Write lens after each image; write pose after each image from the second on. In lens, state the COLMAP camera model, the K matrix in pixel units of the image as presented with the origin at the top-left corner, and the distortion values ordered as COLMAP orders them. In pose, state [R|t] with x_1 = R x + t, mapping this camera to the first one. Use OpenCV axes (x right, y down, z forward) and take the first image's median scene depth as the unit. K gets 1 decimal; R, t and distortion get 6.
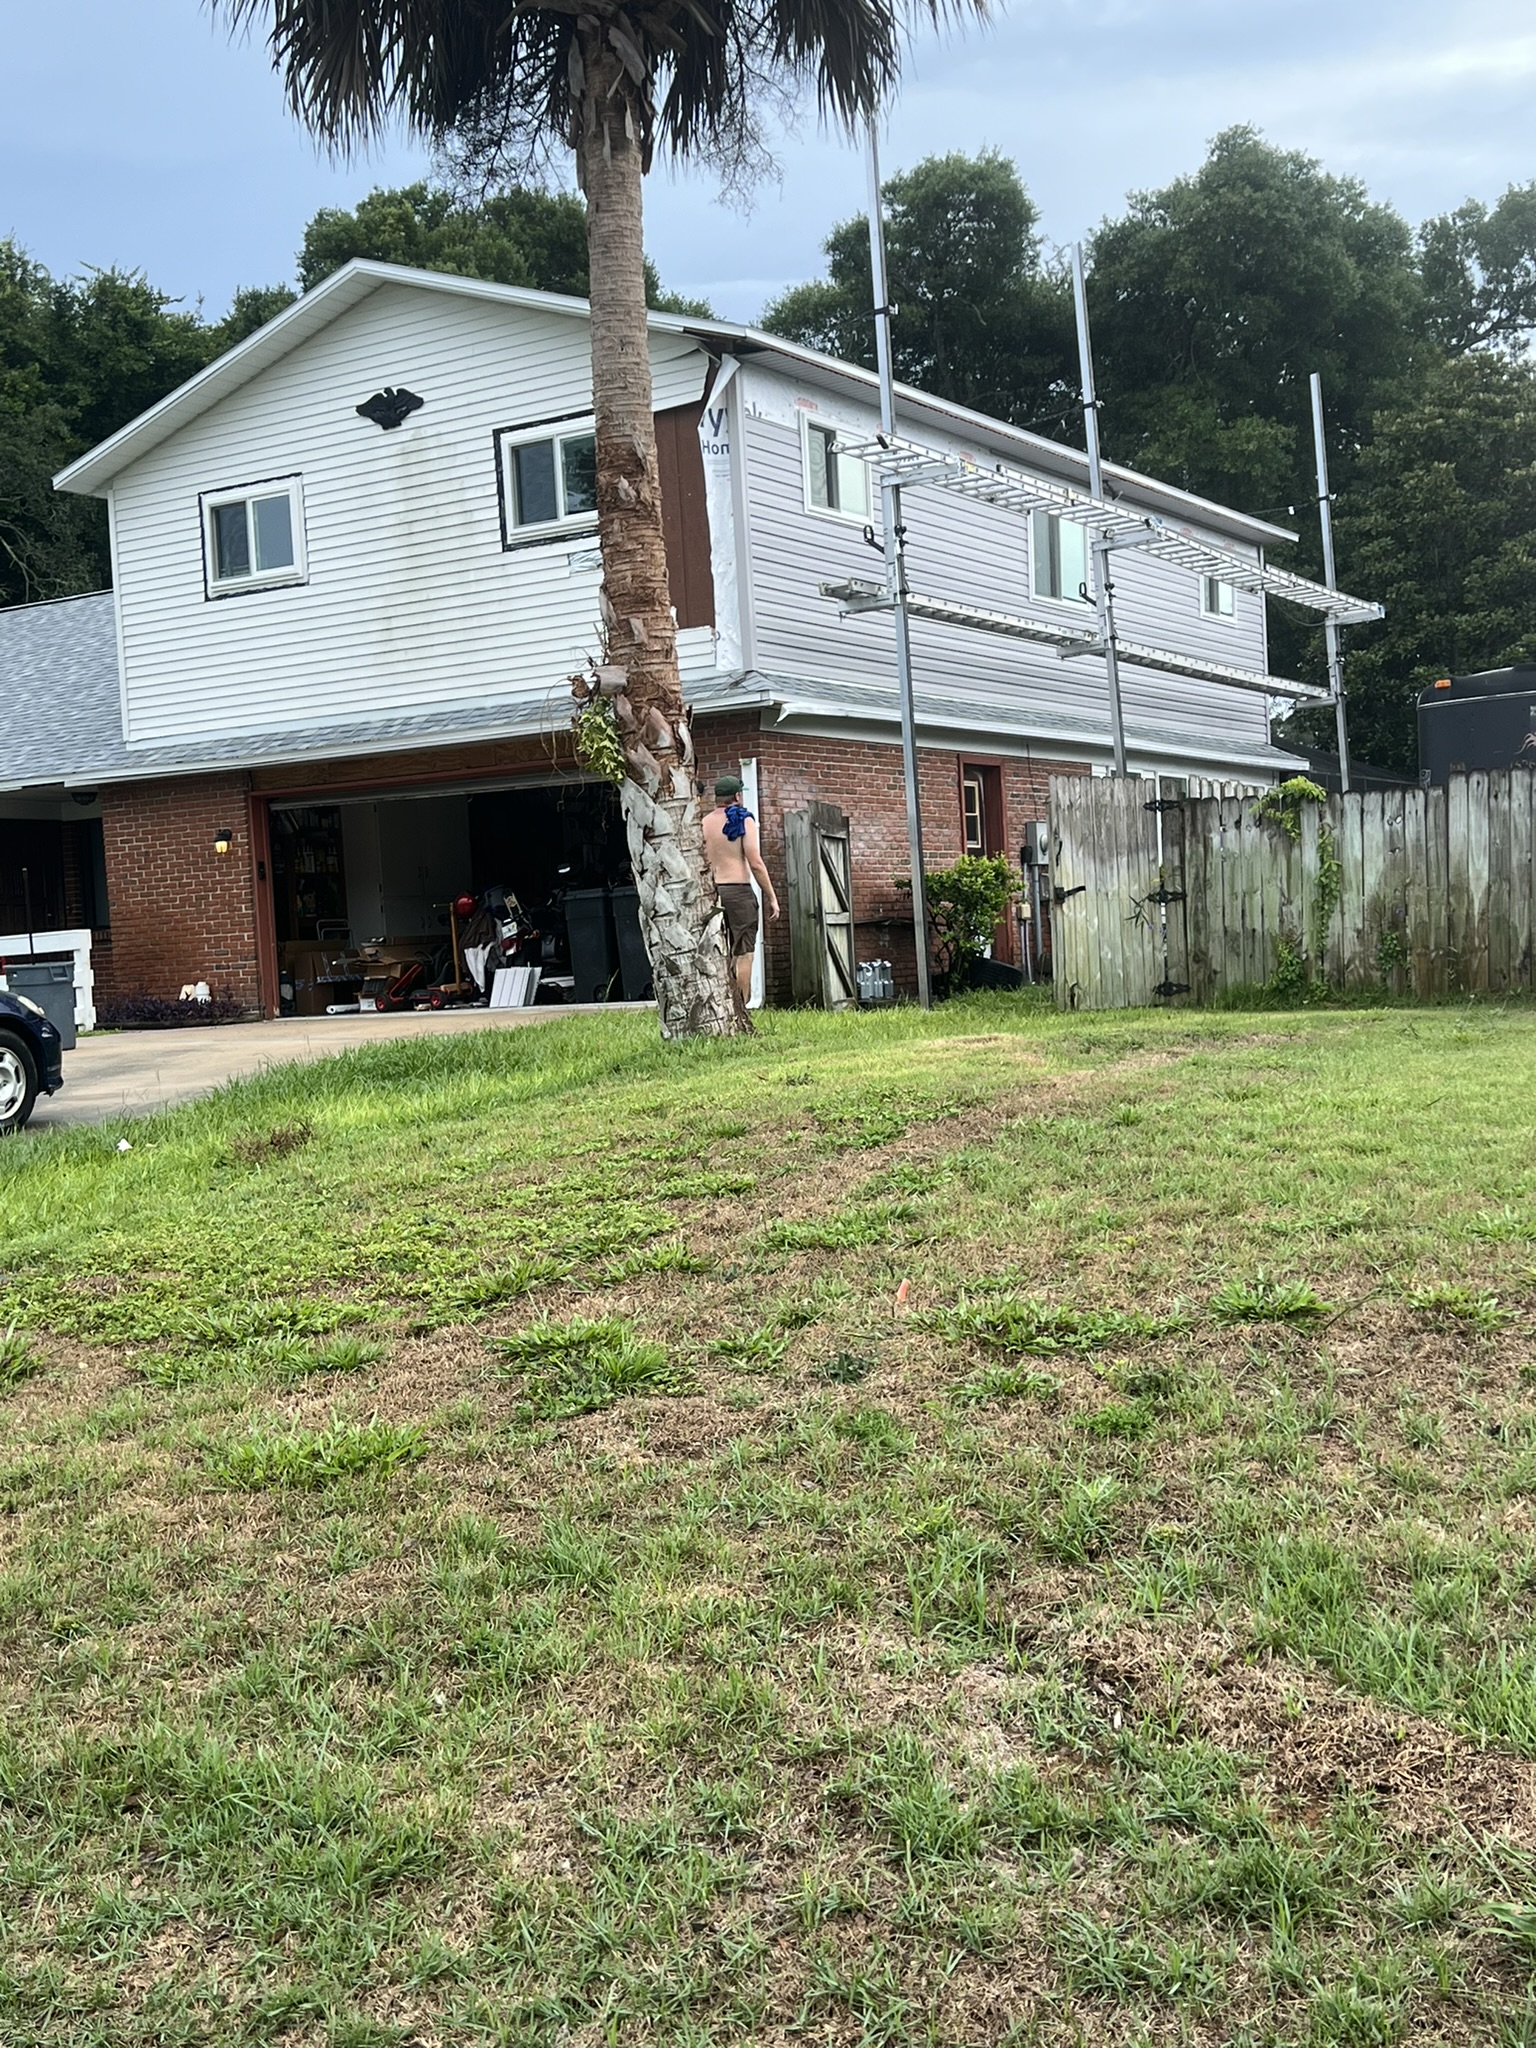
lens RADIAL K [[2312.6, 0, 774.3], [0, 2312.6, 1031.4], [0, 0, 1]] dist [0.119627, 0.000000]
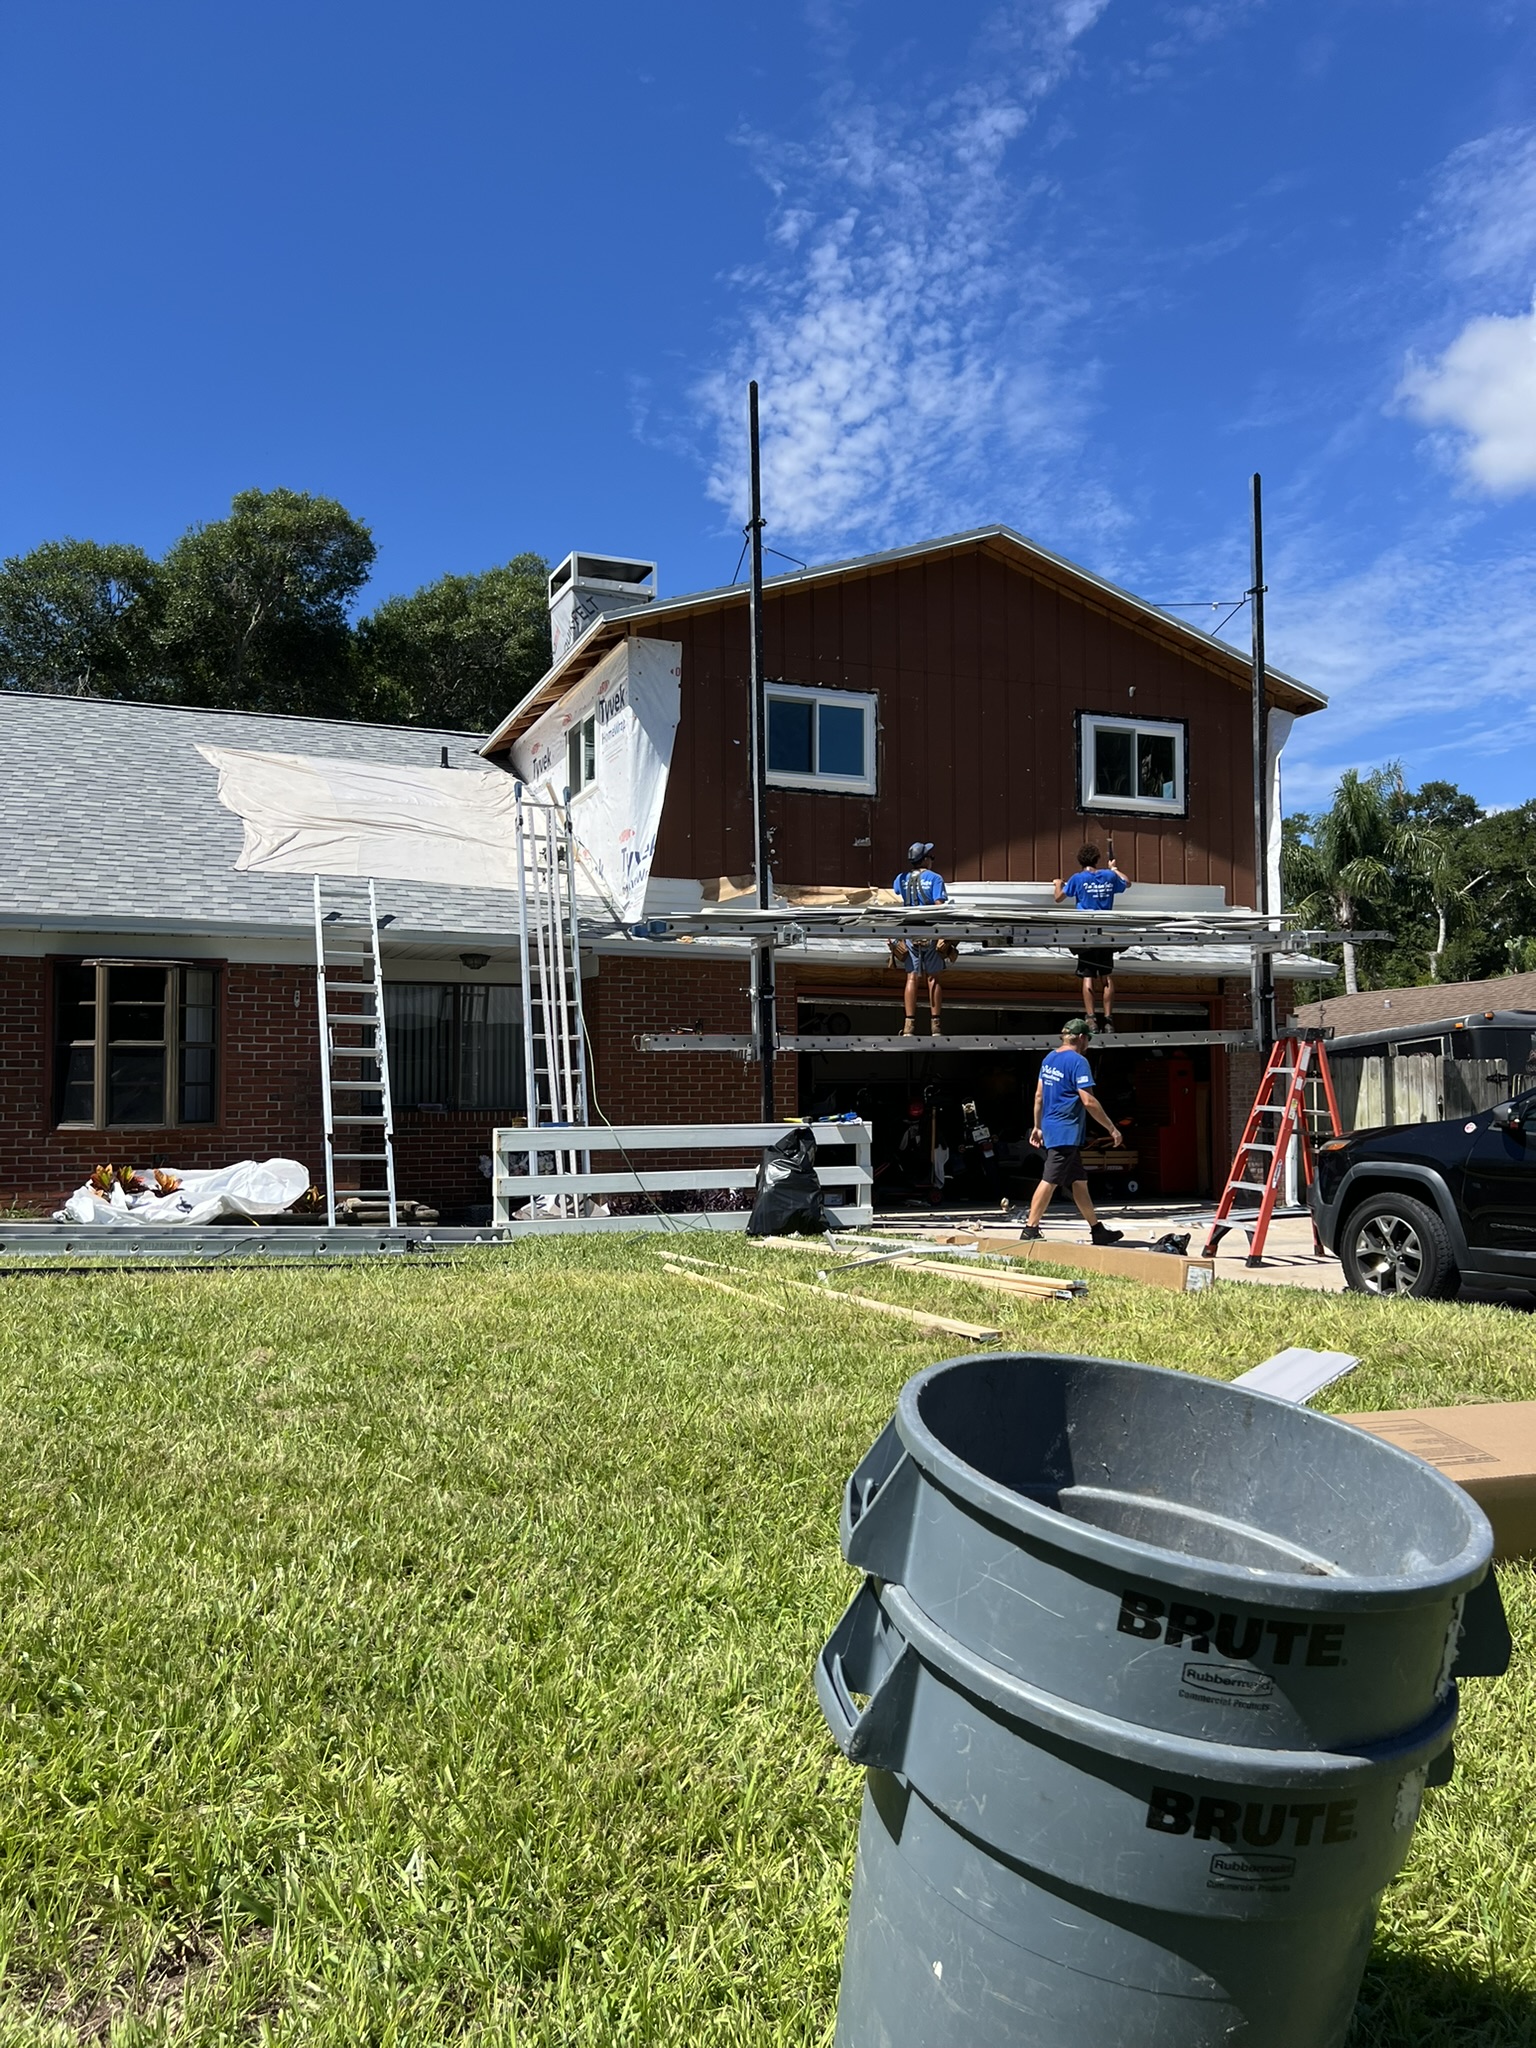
lens RADIAL K [[1531.9, 0, 763.1], [0, 1531.9, 1017.0], [0, 0, 1]] dist [0.059381, -0.077806]
pose [[0.596181, 0.094525, 0.797266, -0.803033], [-0.004162, 0.993395, -0.114666, -0.015333], [-0.802839, 0.065044, 0.592637, 0.670264]]
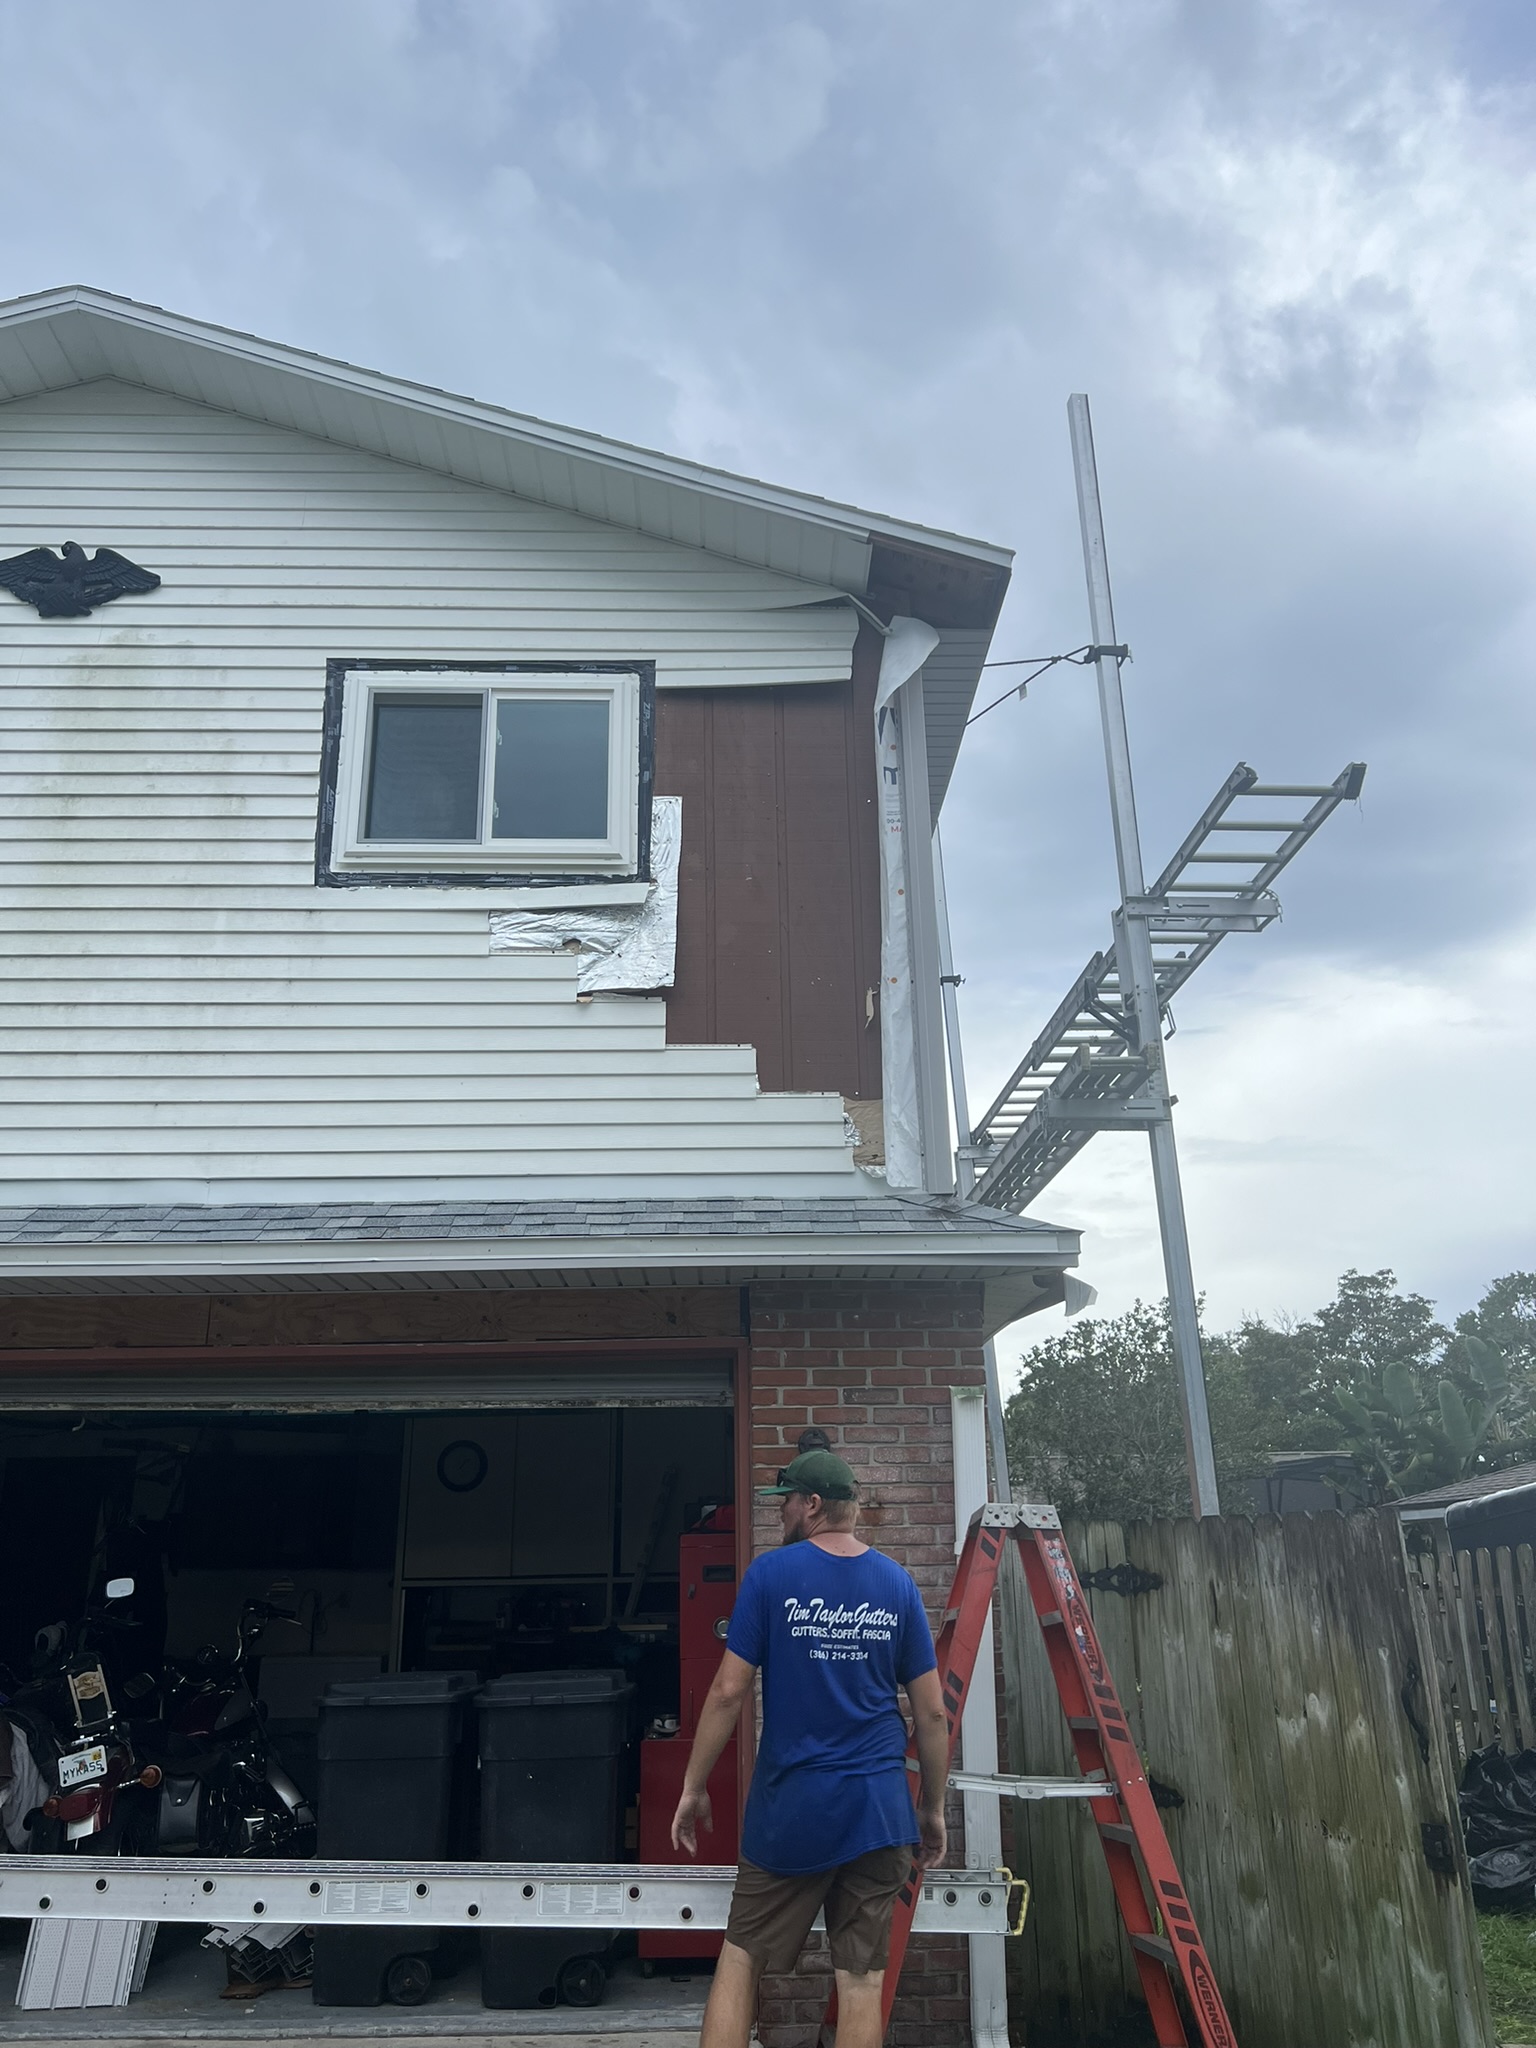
lens RADIAL K [[1531.9, 0, 756.6], [0, 1531.9, 1022.1], [0, 0, 1]] dist [0.059381, -0.077806]
pose [[0.833689, 0.225673, 0.504018, -0.189076], [-0.015340, 0.921801, -0.387361, -0.062985], [-0.552021, 0.315207, 0.771957, 0.715627]]
